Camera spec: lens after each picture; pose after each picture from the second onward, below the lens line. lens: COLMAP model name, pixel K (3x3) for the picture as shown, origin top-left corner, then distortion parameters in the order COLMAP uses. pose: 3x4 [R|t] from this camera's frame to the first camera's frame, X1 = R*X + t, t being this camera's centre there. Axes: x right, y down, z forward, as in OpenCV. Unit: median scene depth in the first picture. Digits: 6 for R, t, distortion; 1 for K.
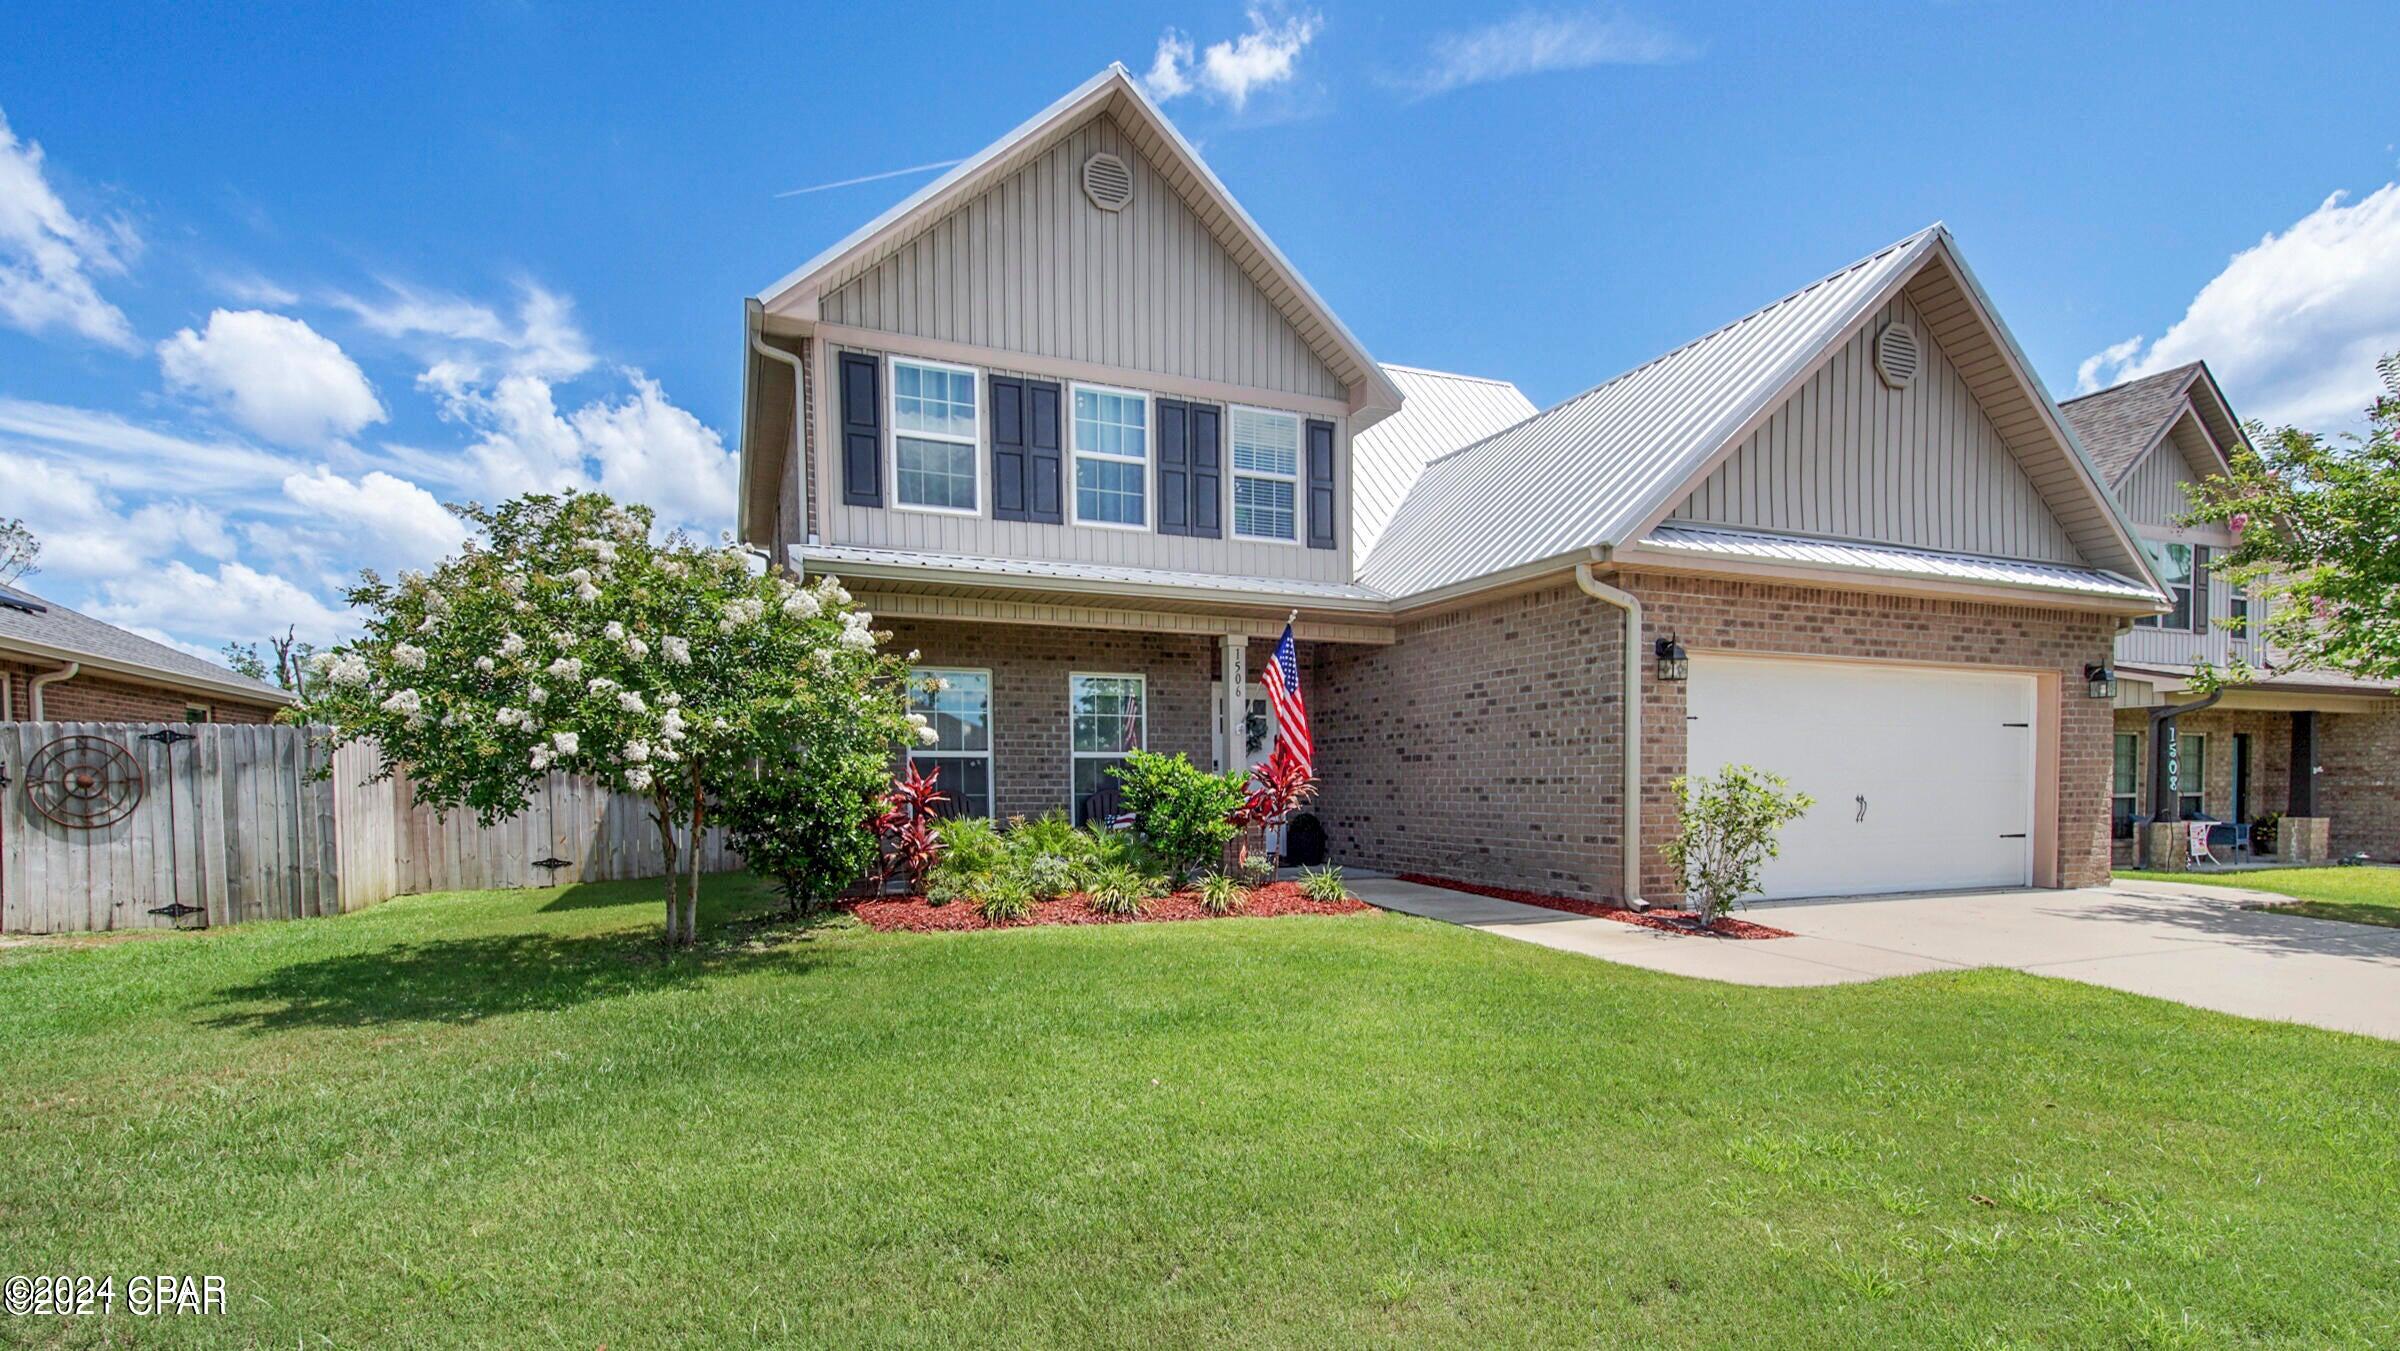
lens RADIAL K [[1094.6, 0, 1182.7], [0, 1094.6, 682.5], [0, 0, 1]] dist [0.009999, -0.001380]
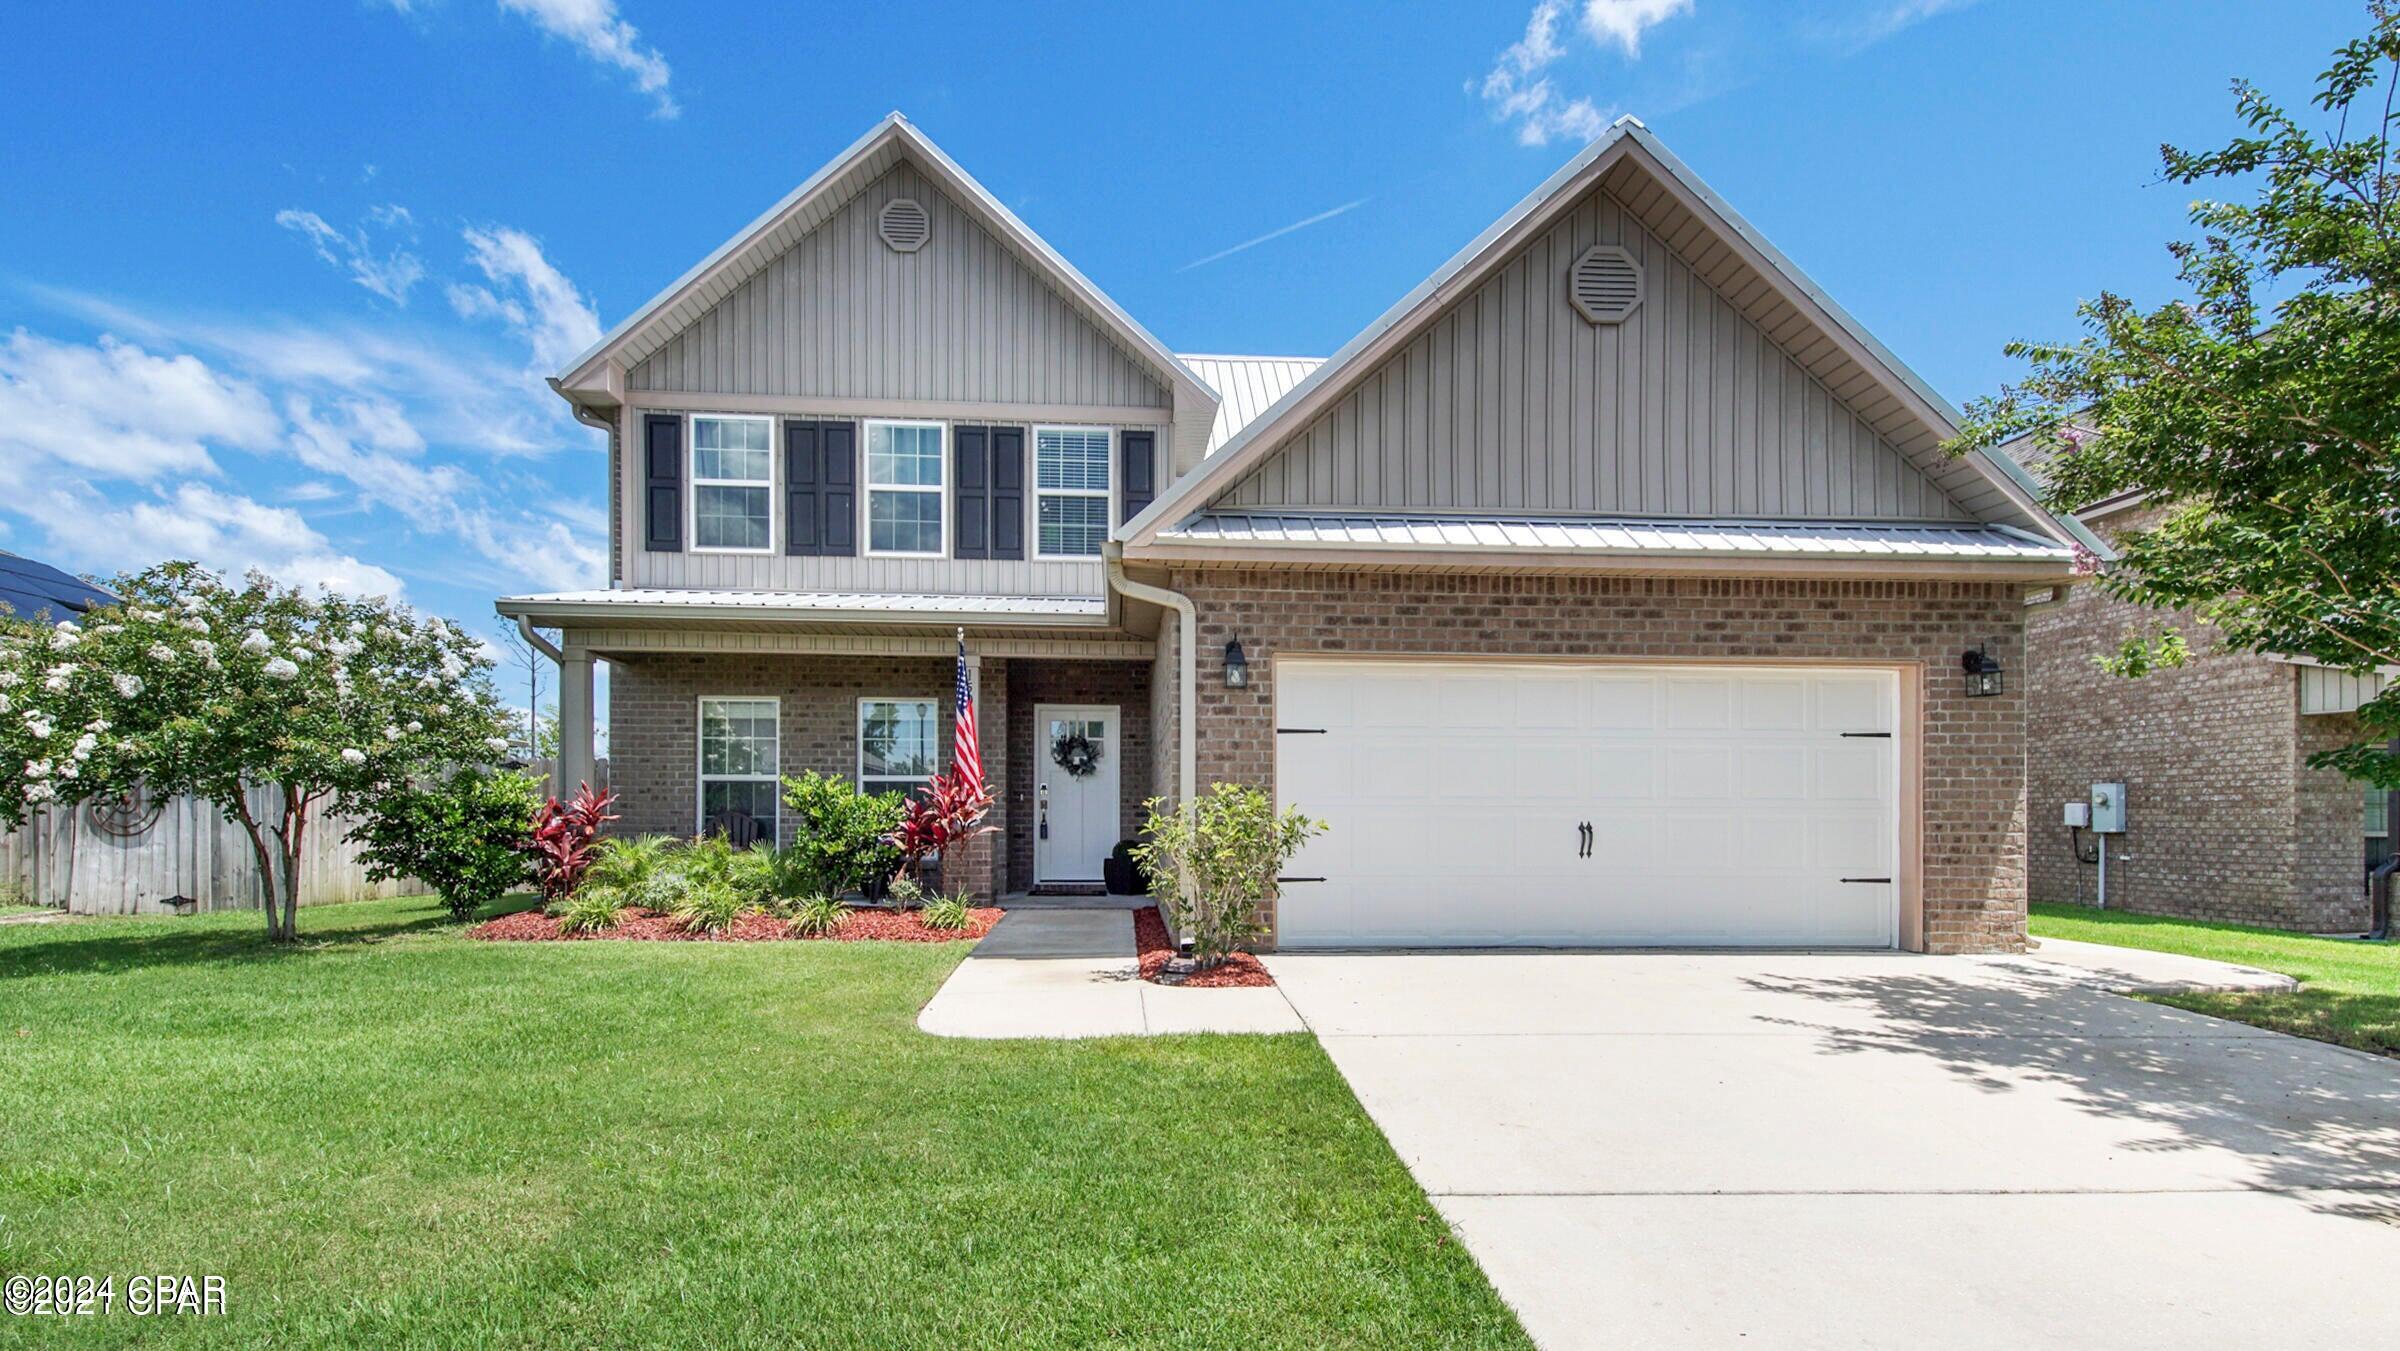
lens RADIAL K [[1094.6, 0, 1193.7], [0, 1094.6, 672.8], [0, 0, 1]] dist [0.009999, -0.001380]
pose [[0.949710, -0.032739, -0.311413, 0.556265], [0.021176, 0.998957, -0.040442, 0.016270], [0.312412, 0.031813, 0.949414, 0.126571]]
